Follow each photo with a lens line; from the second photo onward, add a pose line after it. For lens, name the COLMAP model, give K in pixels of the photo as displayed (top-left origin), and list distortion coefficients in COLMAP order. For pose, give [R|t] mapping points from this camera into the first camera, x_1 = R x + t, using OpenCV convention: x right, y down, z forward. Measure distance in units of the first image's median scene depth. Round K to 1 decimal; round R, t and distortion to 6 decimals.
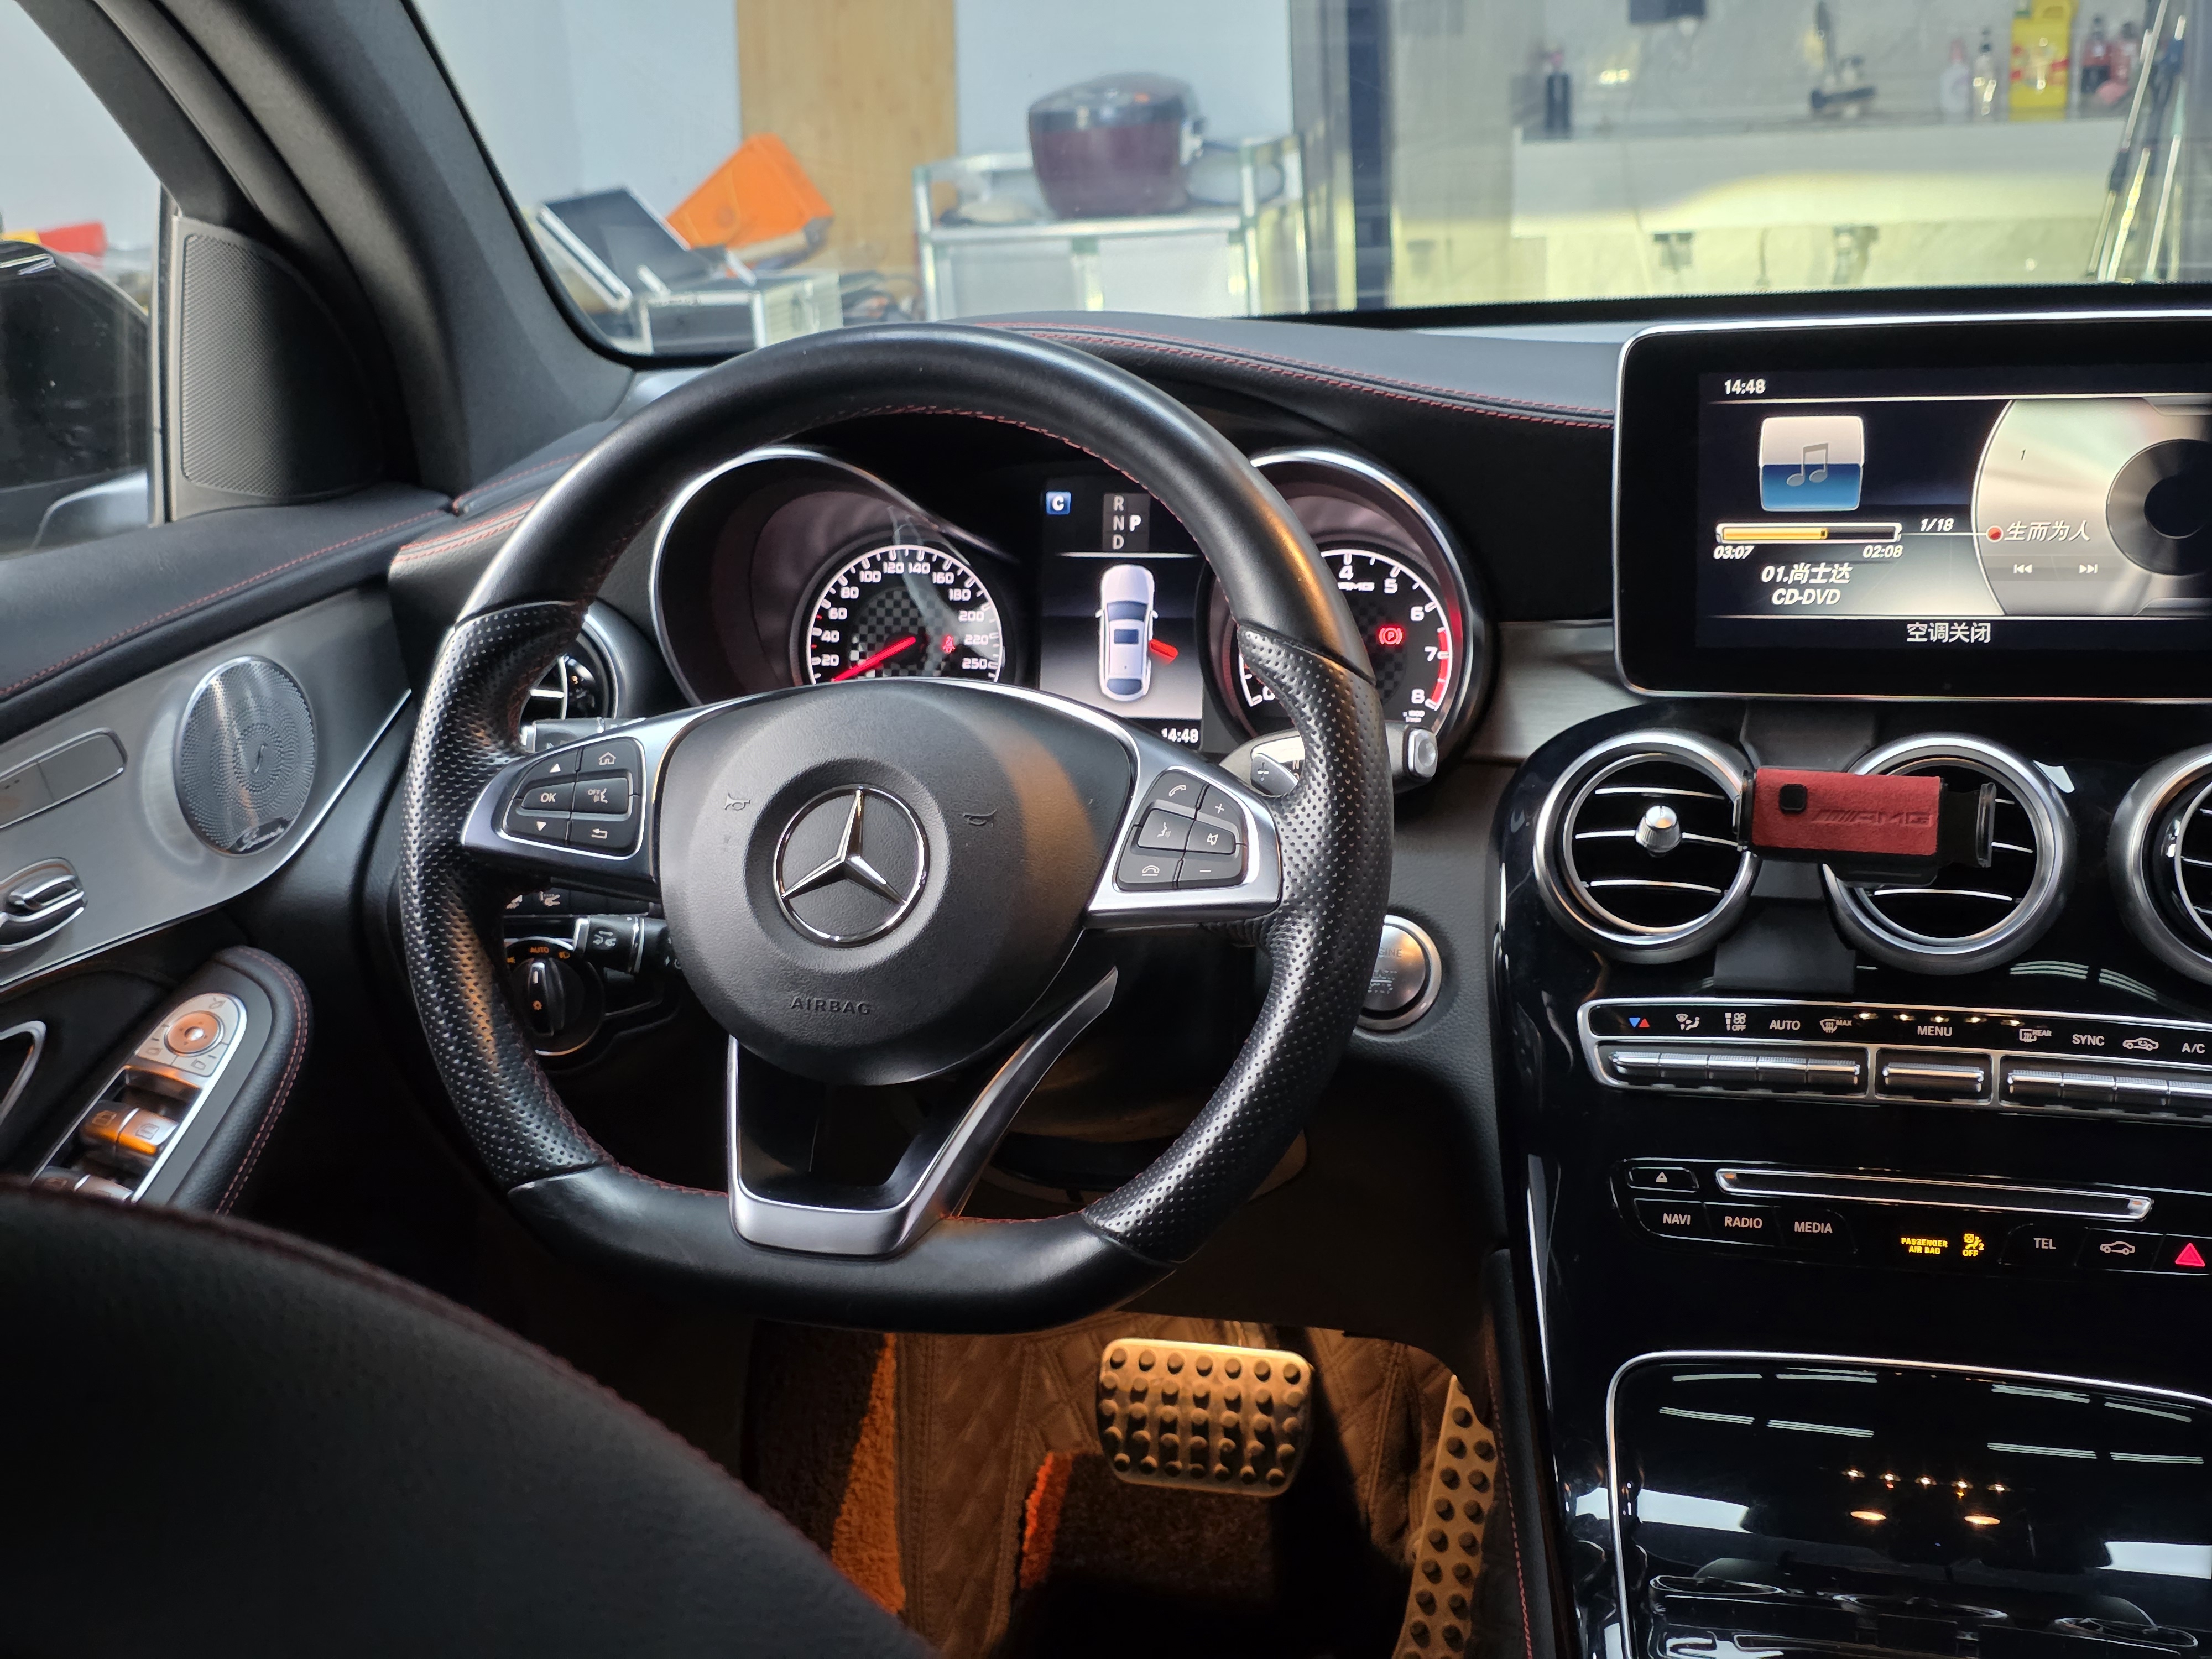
lens RADIAL K [[2937.8, 0, 1157.9], [0, 2937.8, 857.1], [0, 0, 1]] dist [0.202380, -0.647874]
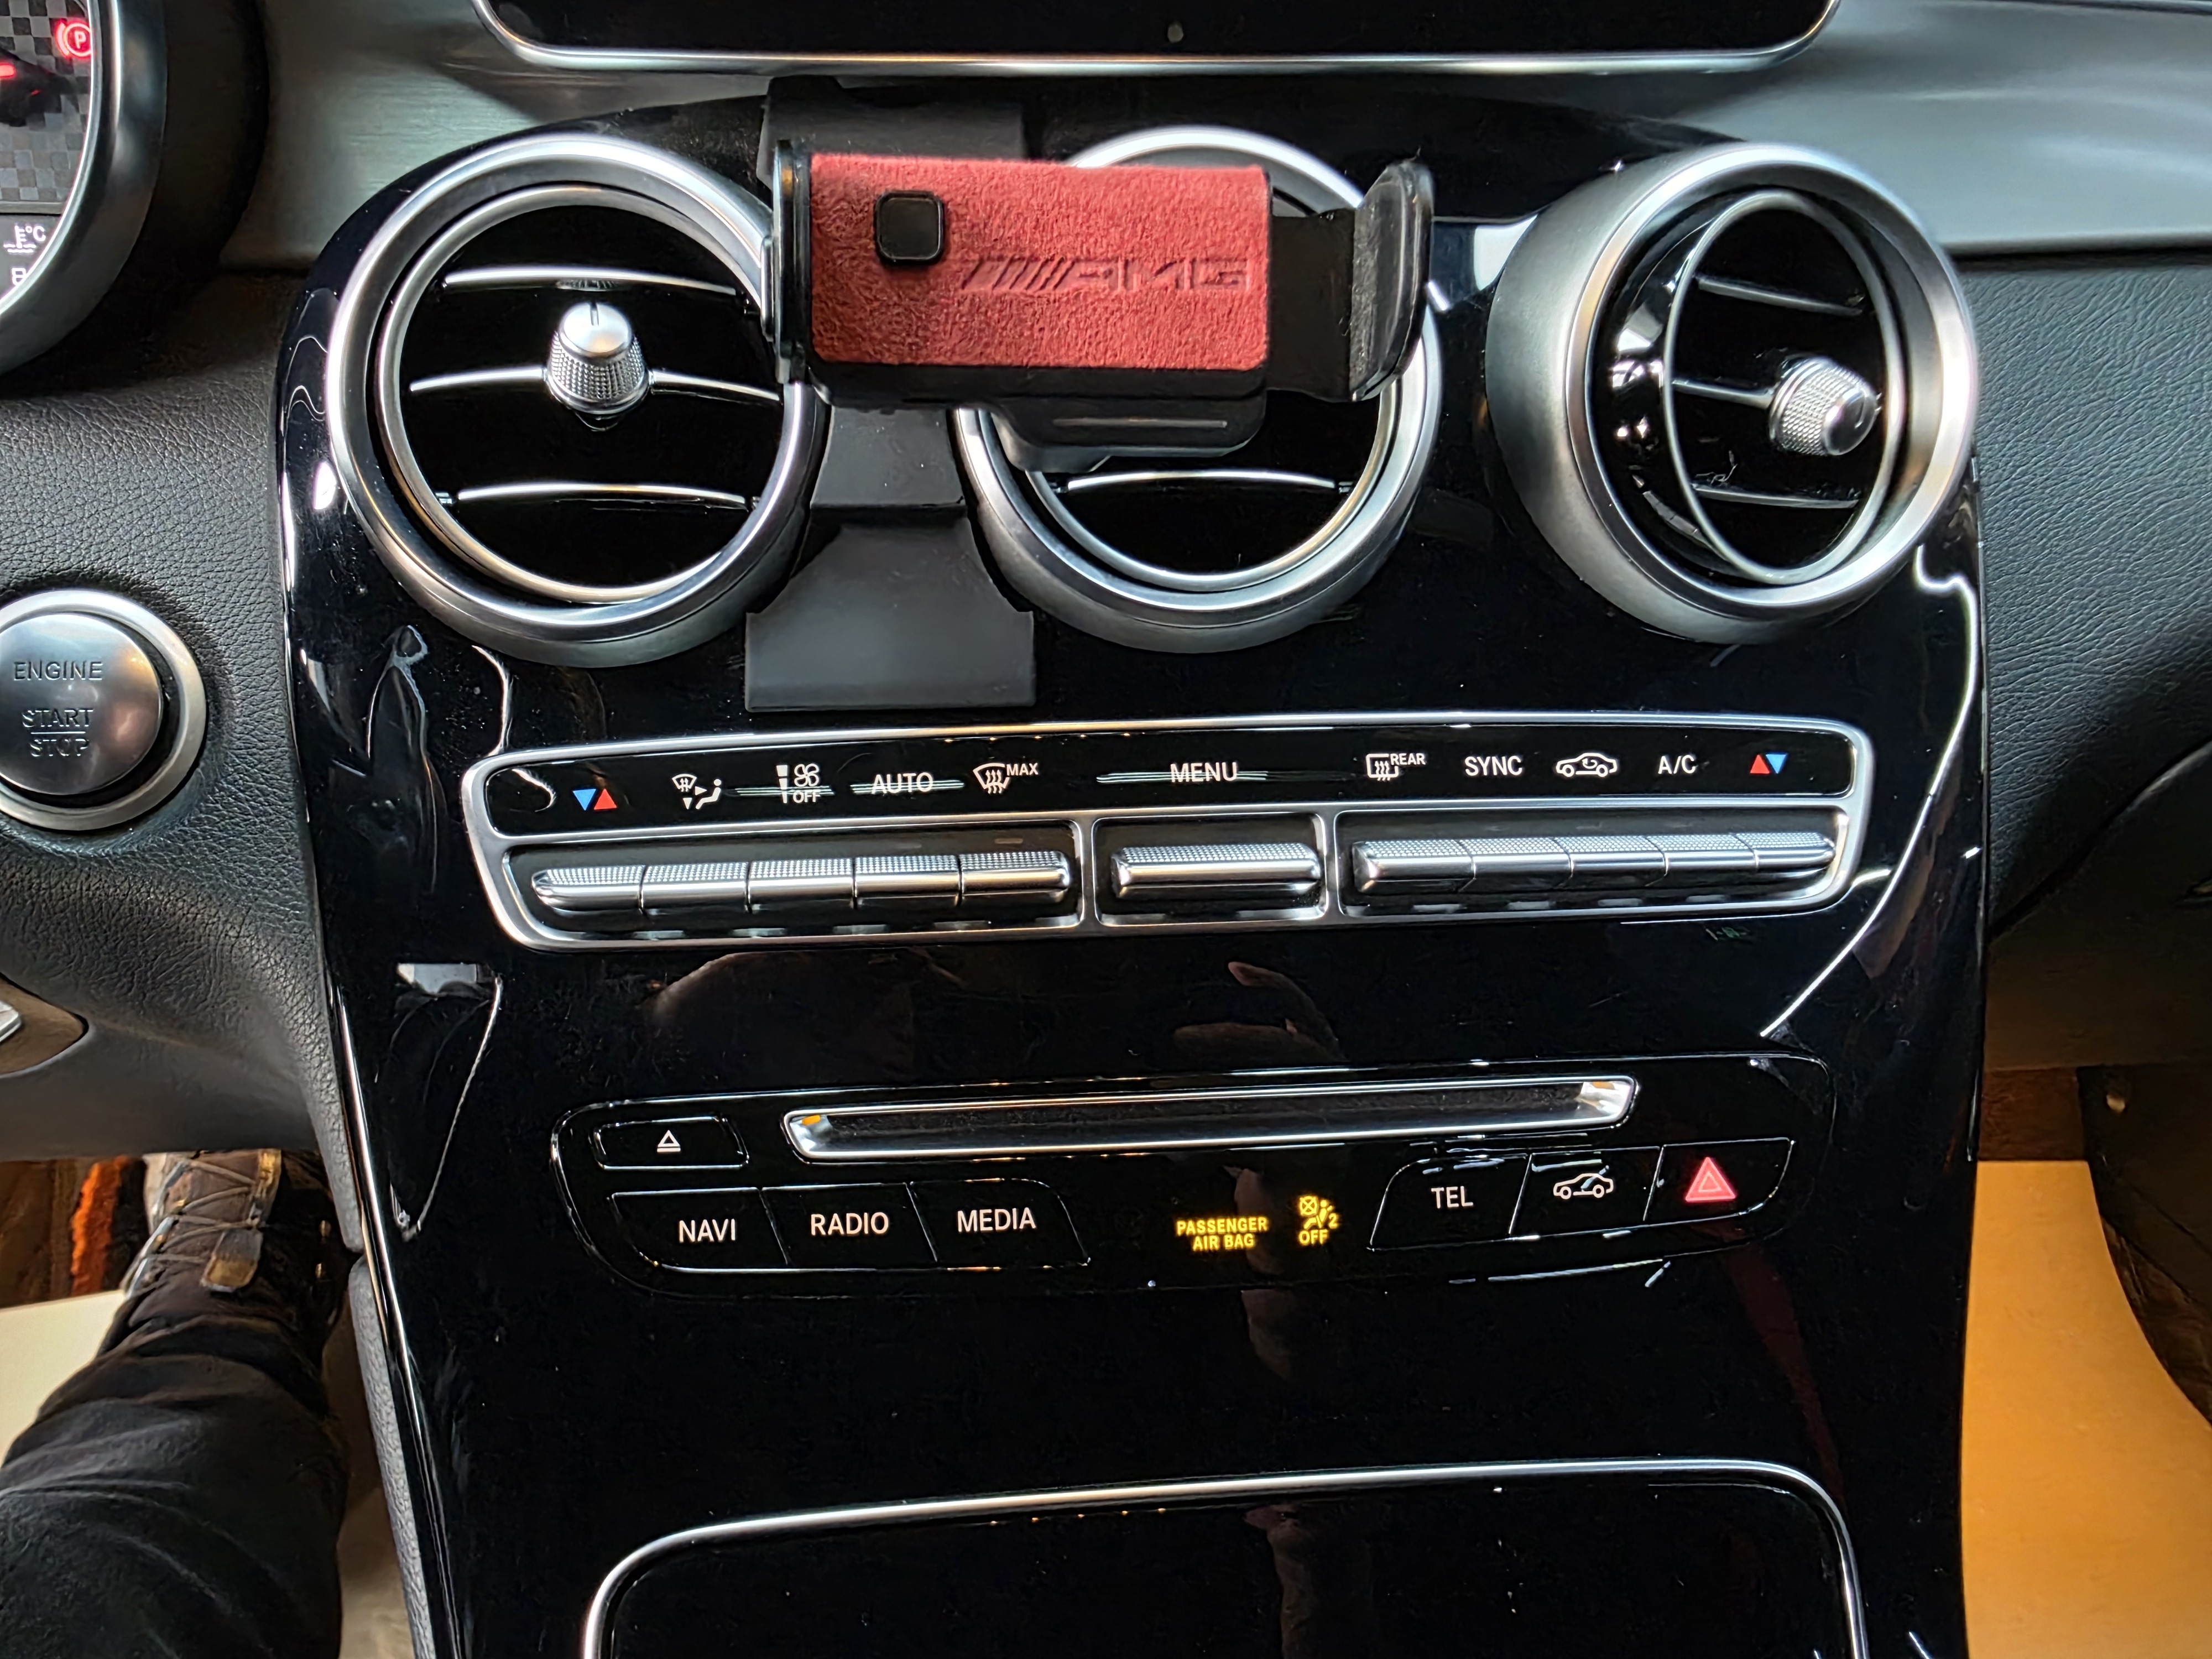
lens RADIAL K [[1487.8, 0, 986.4], [0, 1487.8, 850.0], [0, 0, 1]] dist [0.006185, -0.002854]
pose [[0.939399, -0.118752, 0.321601, 0.144964], [0.047301, 0.974015, 0.221491, 0.015296], [-0.339546, -0.192856, 0.920606, 0.764816]]
